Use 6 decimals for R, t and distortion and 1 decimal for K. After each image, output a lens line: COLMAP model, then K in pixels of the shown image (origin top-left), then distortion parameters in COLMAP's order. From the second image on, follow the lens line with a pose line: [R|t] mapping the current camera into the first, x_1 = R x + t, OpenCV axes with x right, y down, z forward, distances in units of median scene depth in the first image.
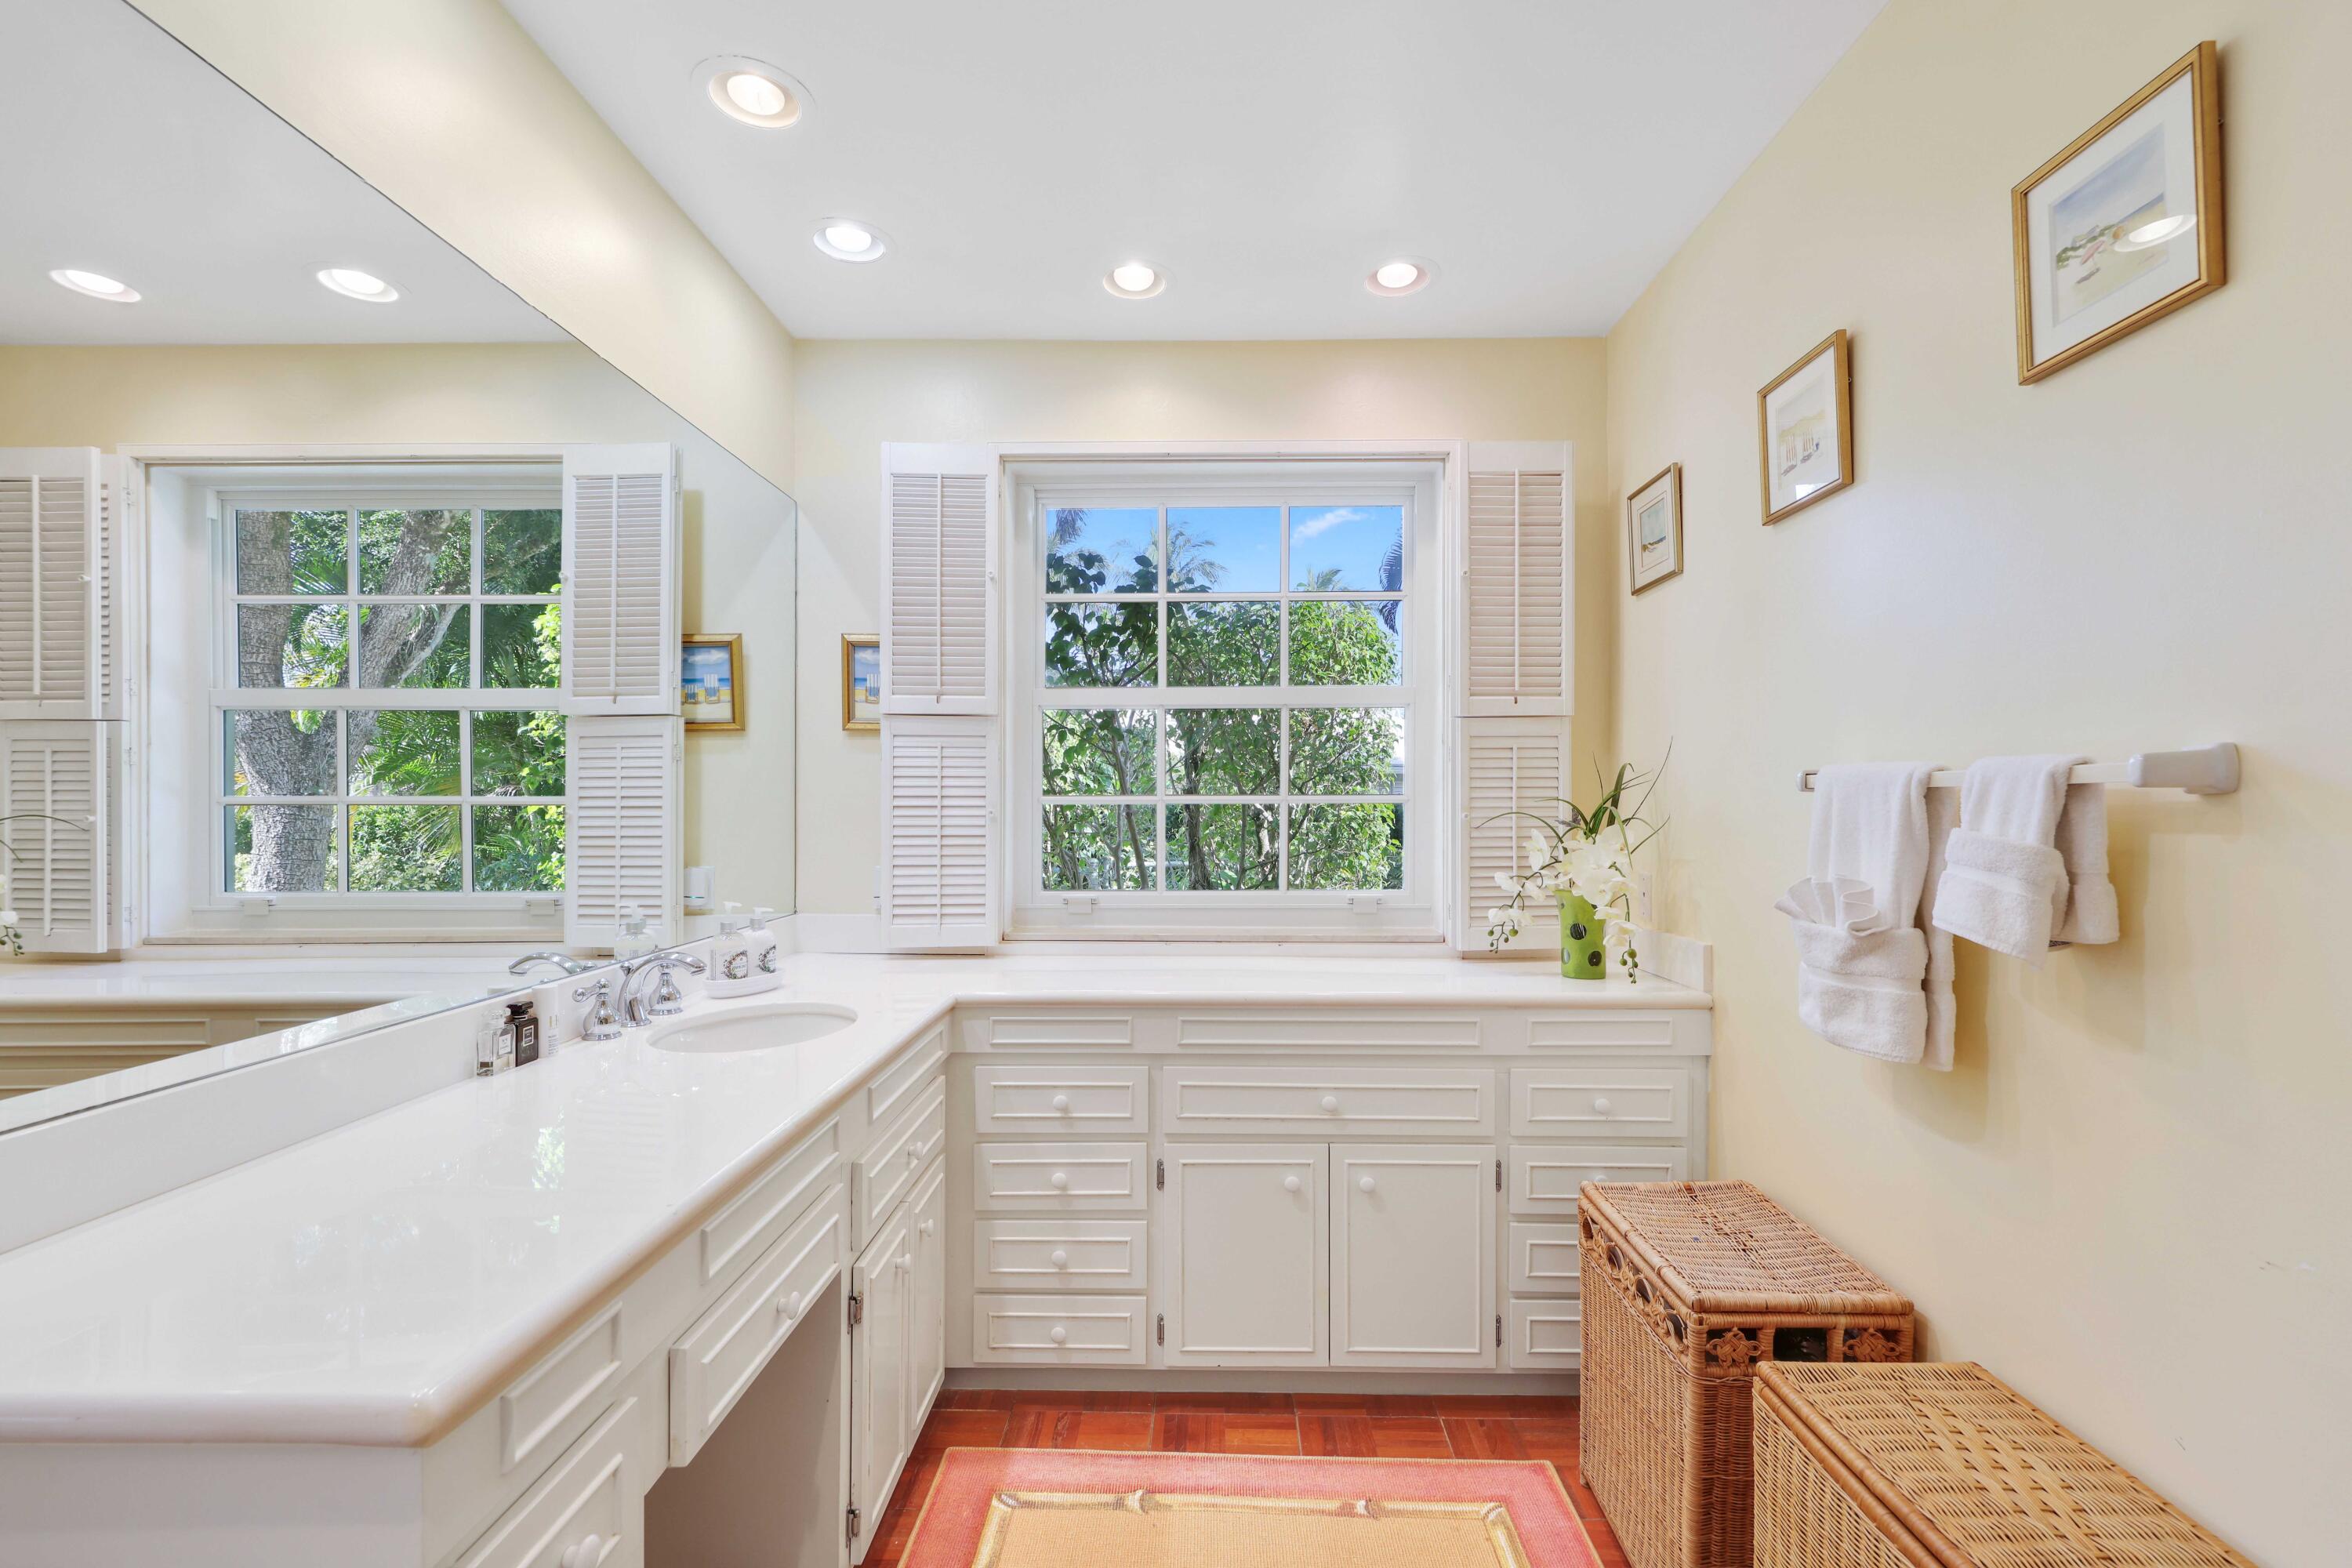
lens RADIAL K [[1024.5, 0, 1177.9], [0, 1024.5, 790.6], [0, 0, 1]] dist [-0.003228, -0.000145]
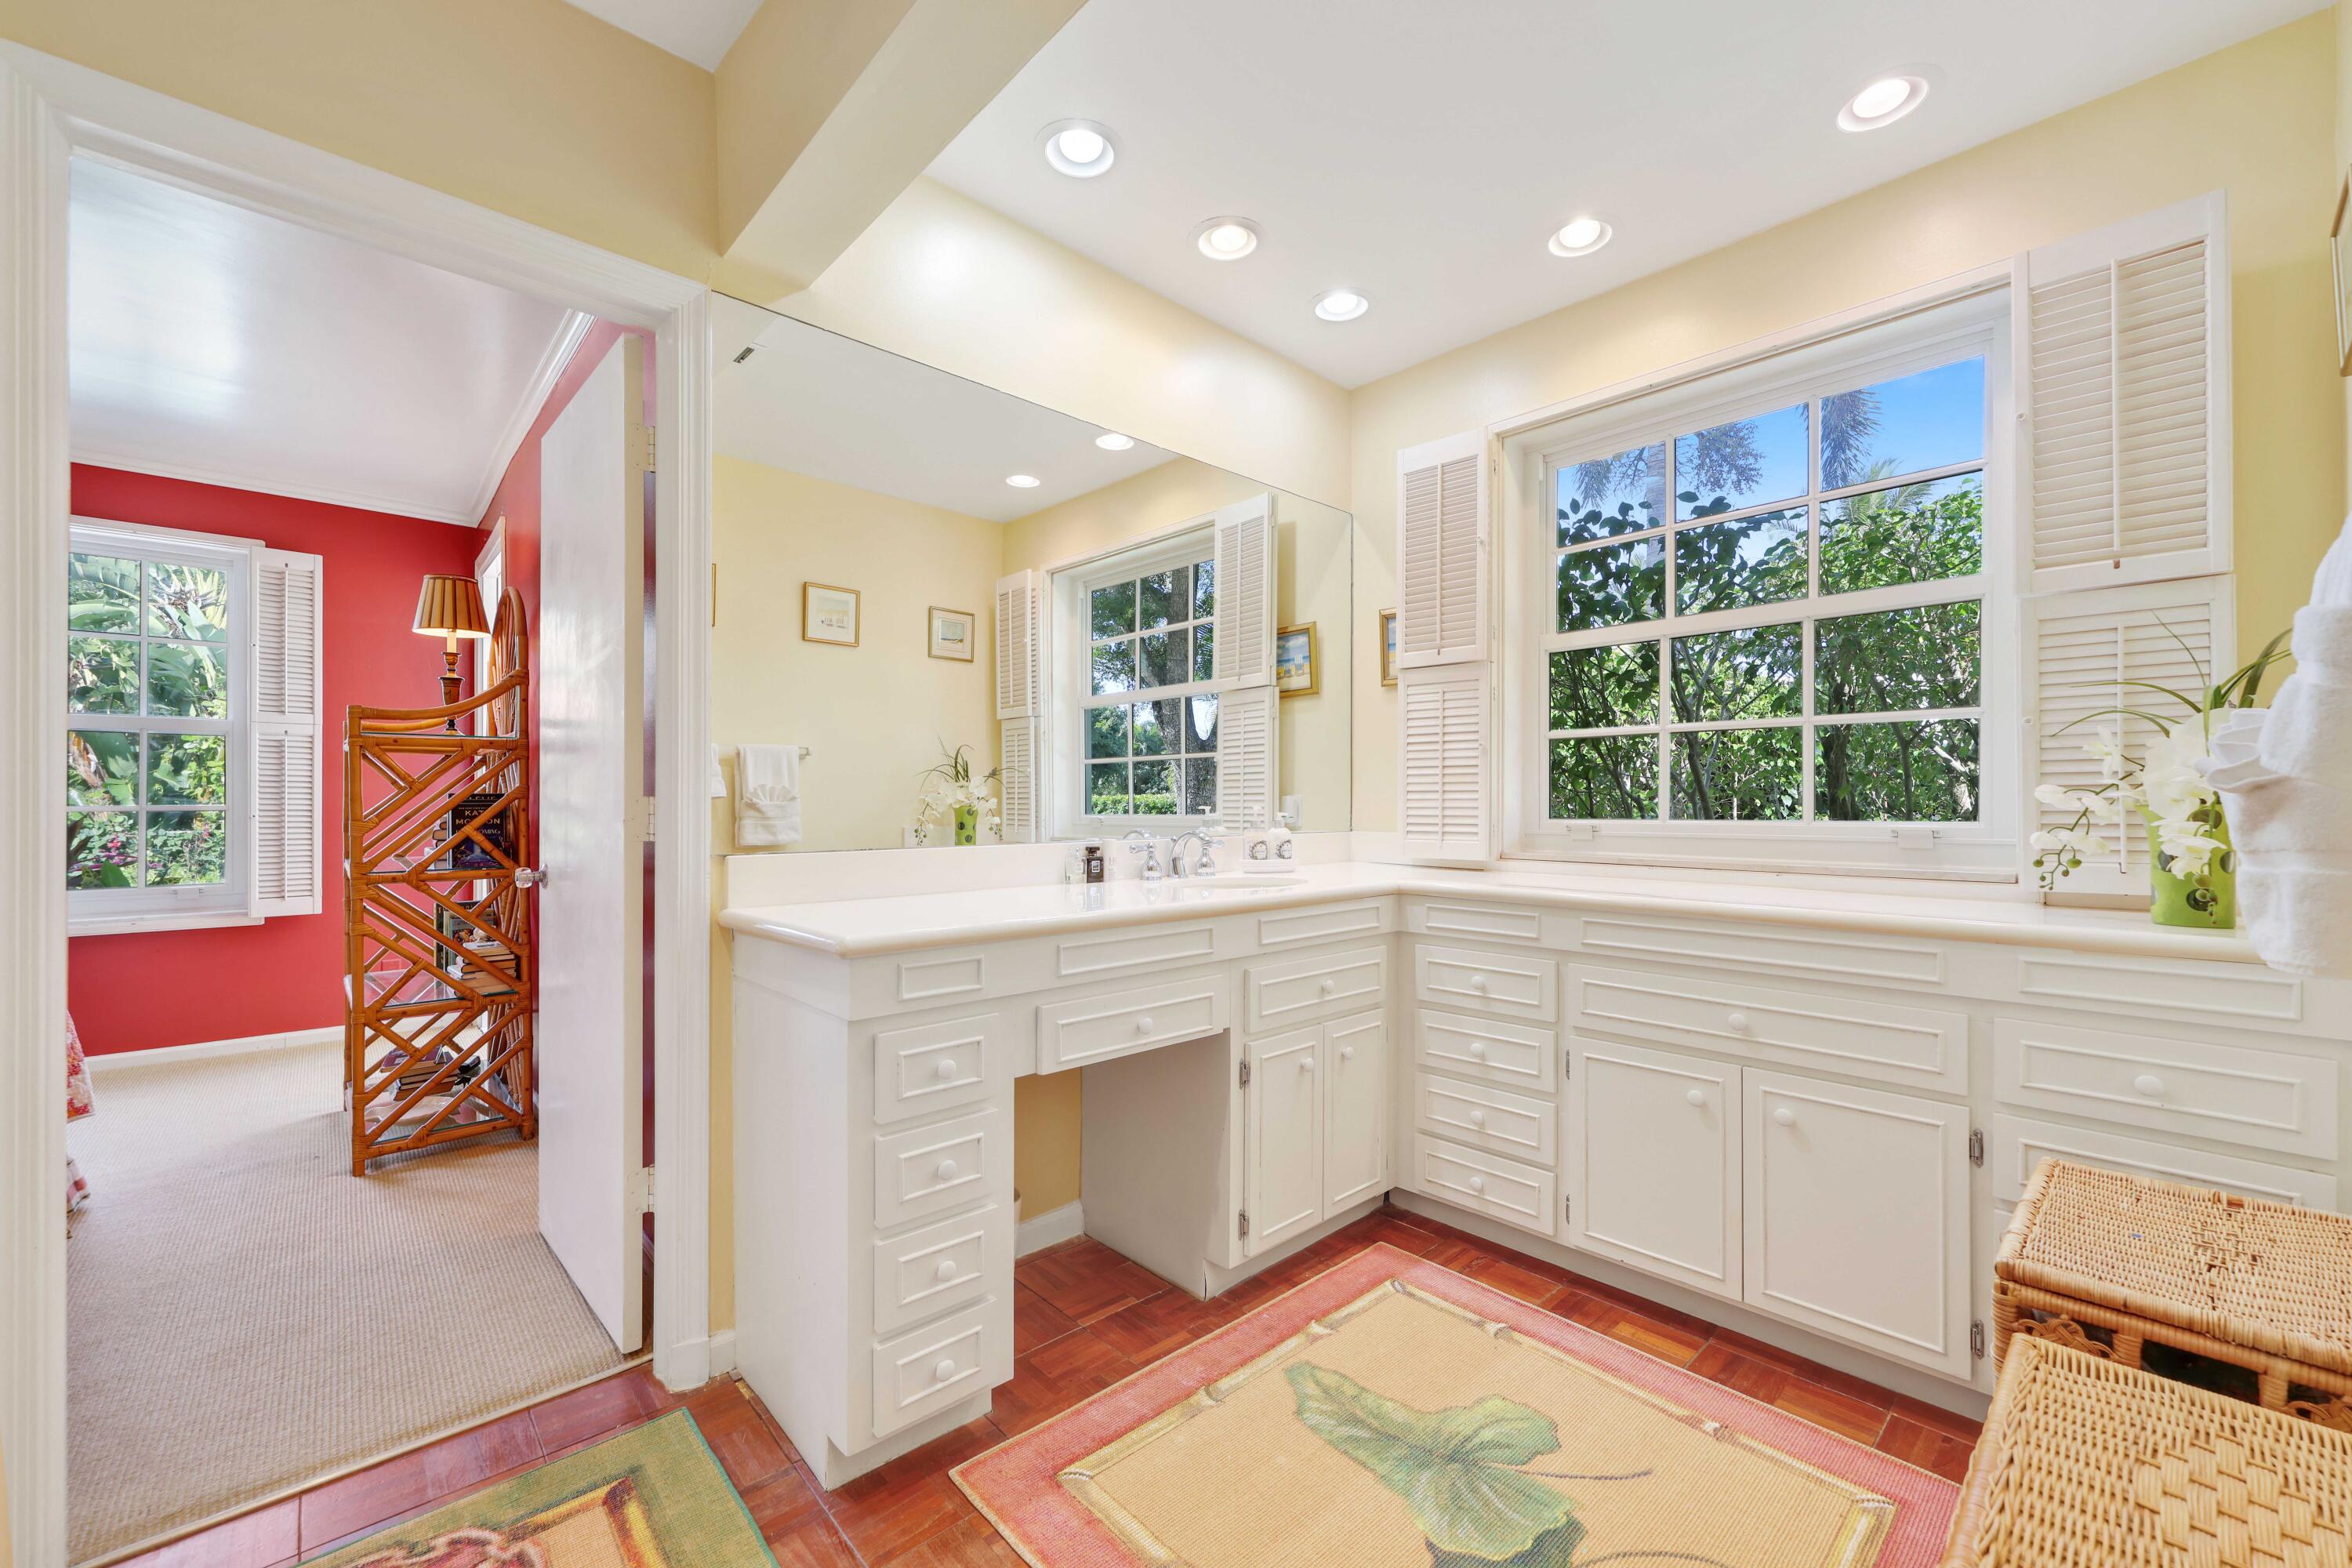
lens RADIAL K [[945.1, 0, 1185.6], [0, 945.1, 786.7], [0, 0, 1]] dist [-0.000925, -0.000324]
pose [[0.692429, -0.014643, -0.721337, 0.419915], [0.007763, 0.999887, -0.012846, 0.094432], [0.721444, 0.003295, 0.692465, 0.027004]]
